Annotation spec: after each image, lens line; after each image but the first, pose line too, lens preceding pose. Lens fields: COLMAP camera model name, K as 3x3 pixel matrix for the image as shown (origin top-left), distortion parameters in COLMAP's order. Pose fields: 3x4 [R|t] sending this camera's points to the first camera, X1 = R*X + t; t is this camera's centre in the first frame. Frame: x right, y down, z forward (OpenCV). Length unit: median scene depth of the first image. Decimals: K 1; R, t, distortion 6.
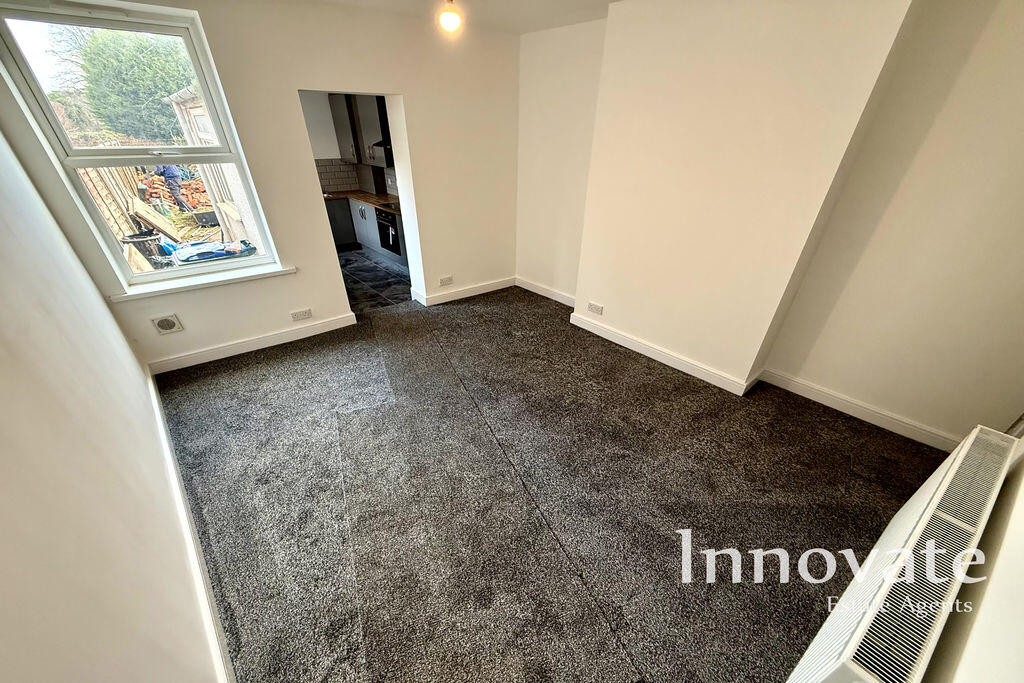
lens RADIAL K [[362.6, 0, 512.0], [0, 362.6, 341.5], [0, 0, 1]] dist [0.000017, 0.000001]
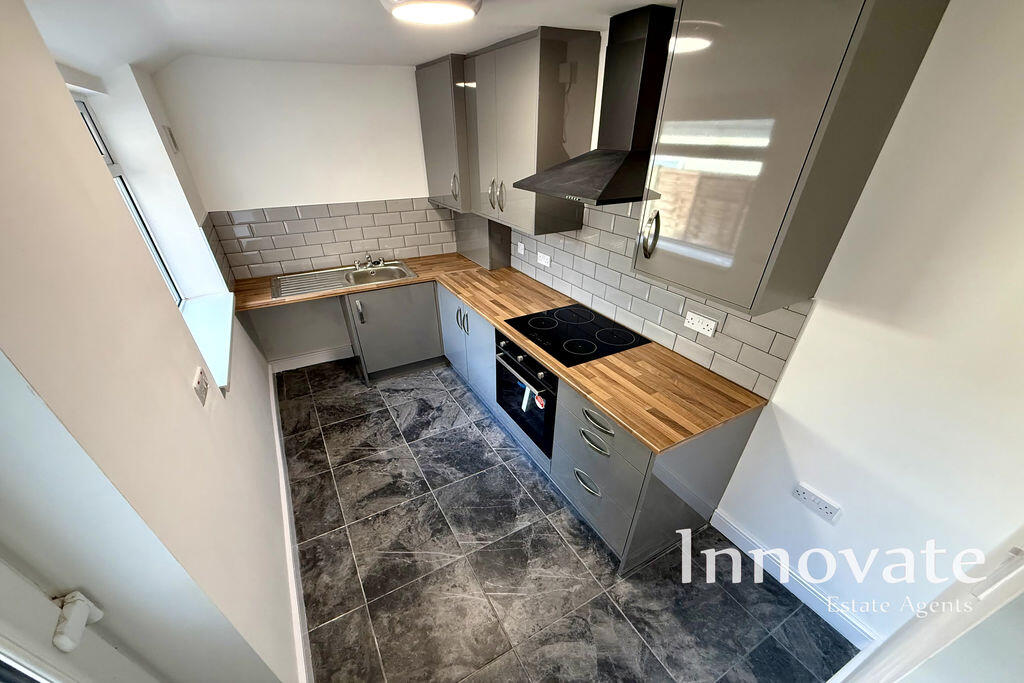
lens RADIAL K [[362.6, 0, 512.0], [0, 362.6, 341.5], [0, 0, 1]] dist [0.000017, 0.000001]
pose [[0.982159, 0.093257, -0.163300, -0.269427], [-0.094819, 0.995493, -0.001775, -0.329945], [0.162398, 0.017227, 0.986575, 0.546355]]
